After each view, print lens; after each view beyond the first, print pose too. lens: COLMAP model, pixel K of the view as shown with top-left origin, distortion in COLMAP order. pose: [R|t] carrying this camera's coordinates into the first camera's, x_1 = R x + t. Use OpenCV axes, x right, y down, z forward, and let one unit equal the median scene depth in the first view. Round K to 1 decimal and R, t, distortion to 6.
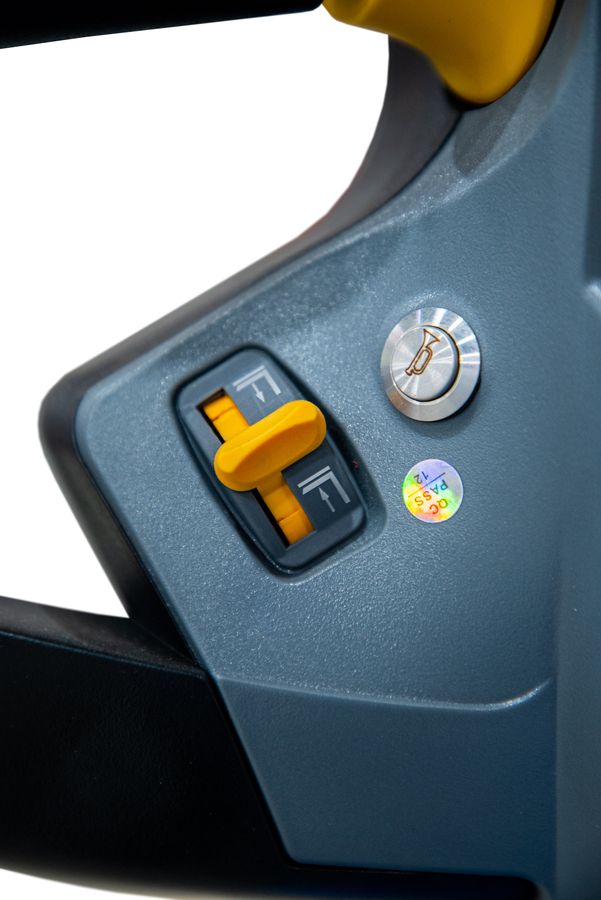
lens RADIAL K [[2681.7, 0, 299.9], [0, 2681.7, 451.4], [0, 0, 1]] dist [0.562106, 0.000000]
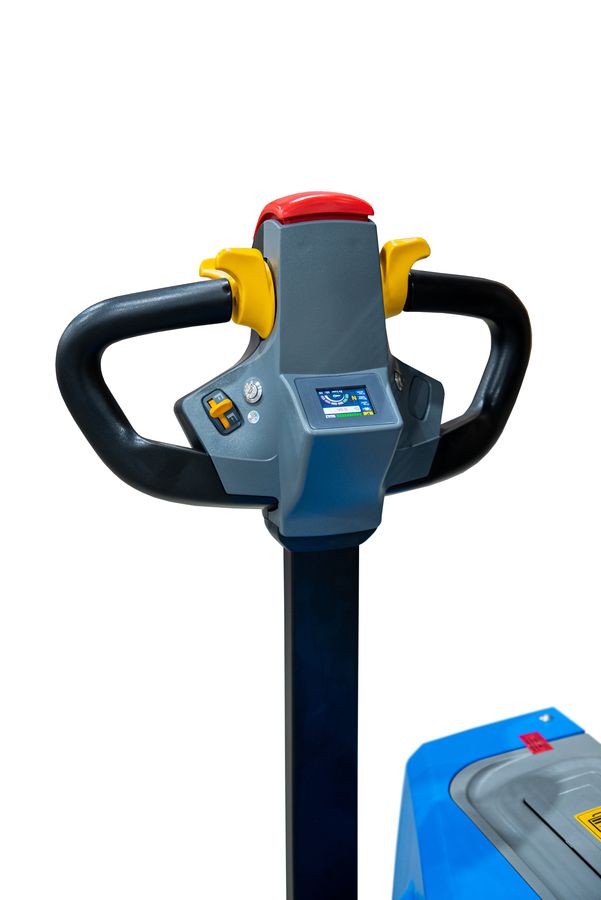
lens RADIAL K [[1381.7, 0, 300.6], [0, 1381.7, 449.1], [0, 0, 1]] dist [0.068335, 0.000000]
pose [[0.999957, -0.009278, 0.000232, 0.132974], [0.009281, 0.999608, -0.026429, 0.140096], [0.000013, 0.026430, 0.999651, -1.530619]]
